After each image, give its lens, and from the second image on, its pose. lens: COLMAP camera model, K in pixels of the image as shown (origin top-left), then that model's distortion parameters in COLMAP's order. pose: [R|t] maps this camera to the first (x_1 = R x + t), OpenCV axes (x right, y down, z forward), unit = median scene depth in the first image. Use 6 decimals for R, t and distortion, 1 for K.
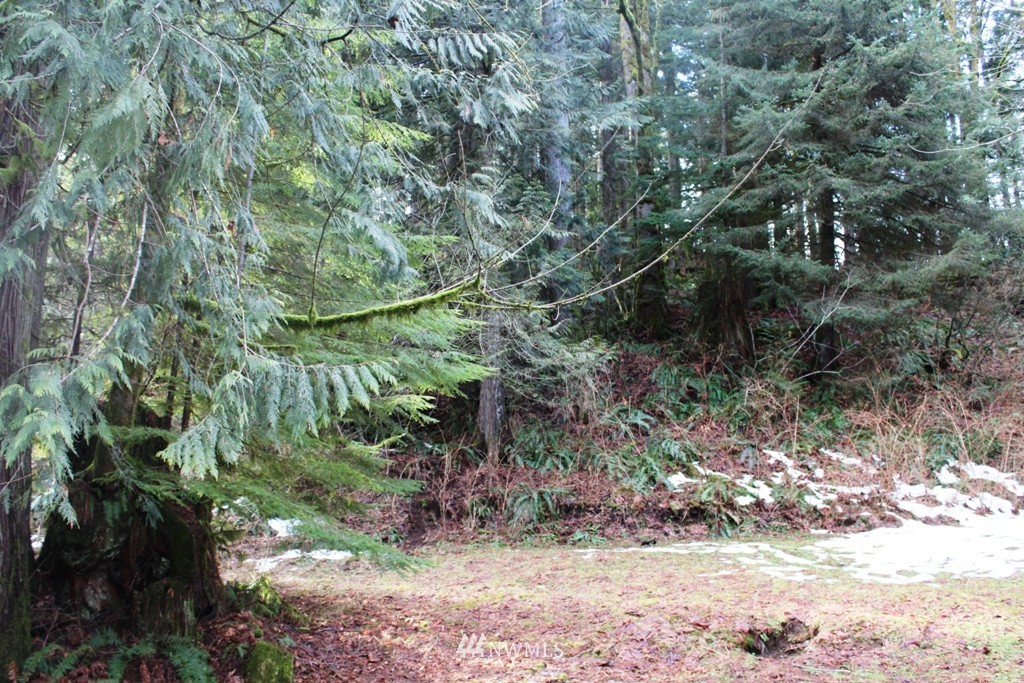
lens RADIAL K [[951.3, 0, 512.4], [0, 951.3, 342.1], [0, 0, 1]] dist [-0.061499, 0.000000]
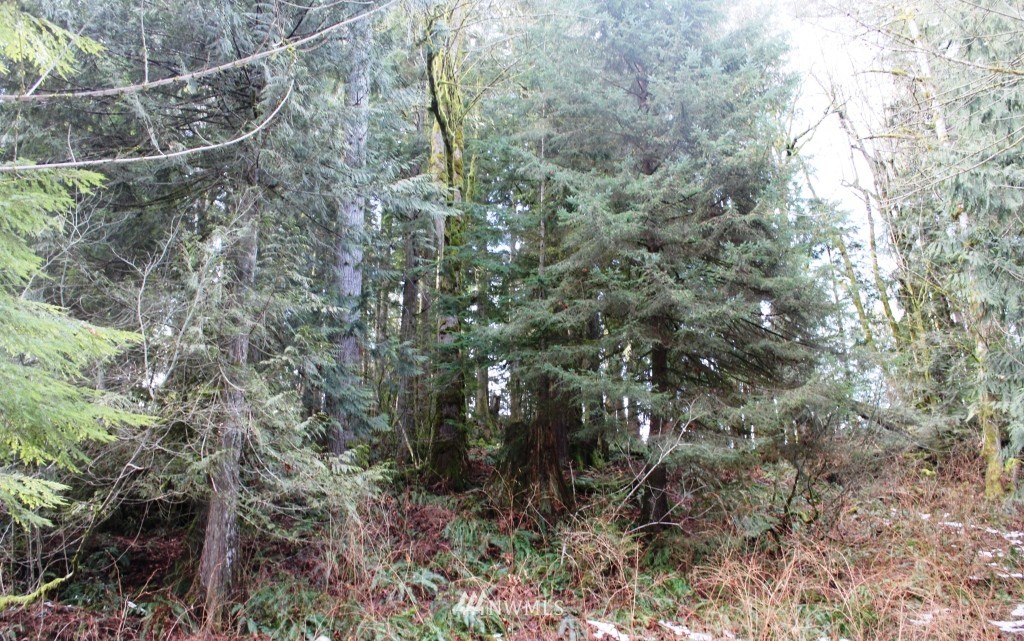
lens RADIAL K [[1004.9, 0, 511.3], [0, 1004.9, 320.4], [0, 0, 1]] dist [-0.109935, 0.000000]
pose [[0.978130, 0.077228, 0.193128, 0.031380], [-0.037591, 0.978862, -0.201040, 0.035933], [-0.204571, 0.189383, 0.960357, 0.183369]]
